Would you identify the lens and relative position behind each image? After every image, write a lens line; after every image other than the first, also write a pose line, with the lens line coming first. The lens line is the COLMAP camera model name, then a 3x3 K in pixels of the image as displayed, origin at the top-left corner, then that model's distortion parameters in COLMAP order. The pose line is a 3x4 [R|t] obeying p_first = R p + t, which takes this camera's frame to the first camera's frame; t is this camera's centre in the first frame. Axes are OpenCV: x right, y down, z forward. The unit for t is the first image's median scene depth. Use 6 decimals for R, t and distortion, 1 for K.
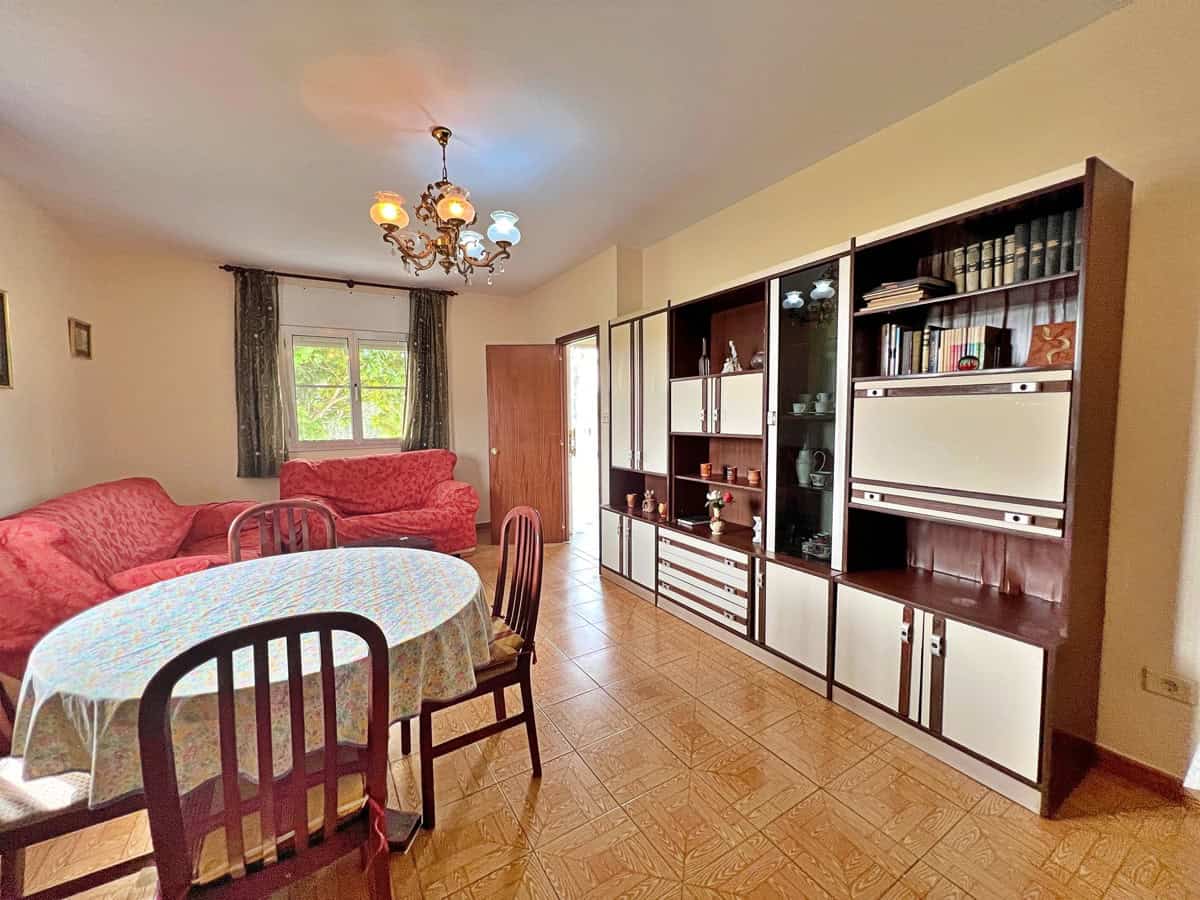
lens RADIAL K [[478.5, 0, 600.5], [0, 478.5, 448.9], [0, 0, 1]] dist [0.002706, 0.000385]
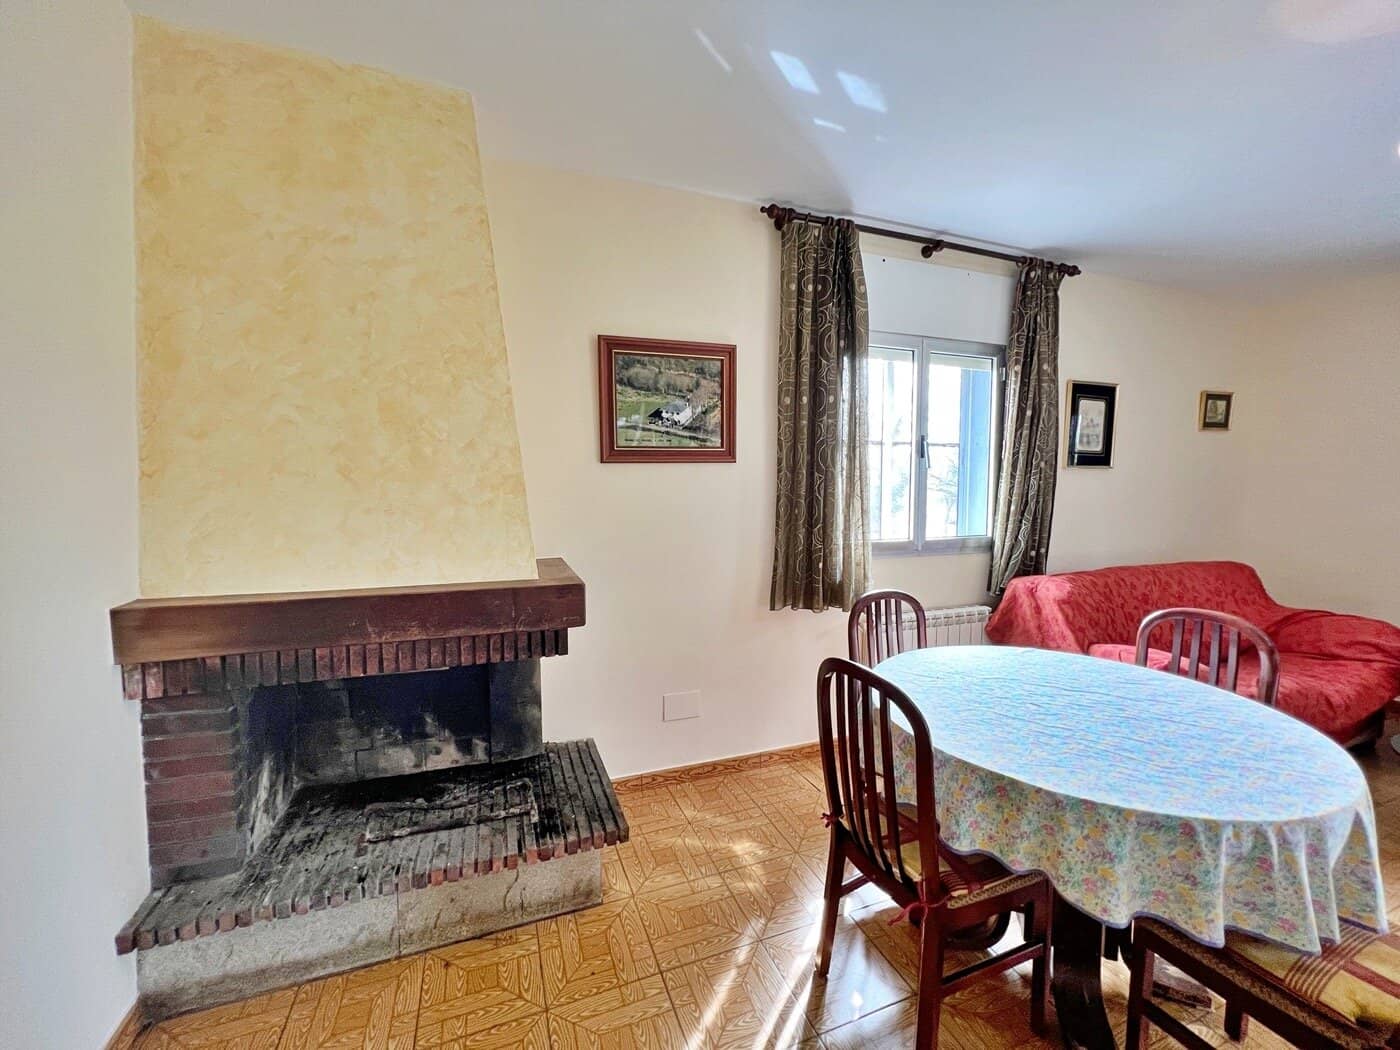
lens RADIAL K [[558.2, 0, 700.4], [0, 558.2, 523.0], [0, 0, 1]] dist [0.002706, 0.000385]
pose [[-0.196377, 0.078697, -0.977365, 0.533992], [-0.060851, 0.993875, 0.092253, -0.097446], [0.978638, 0.077590, -0.190386, 0.475751]]
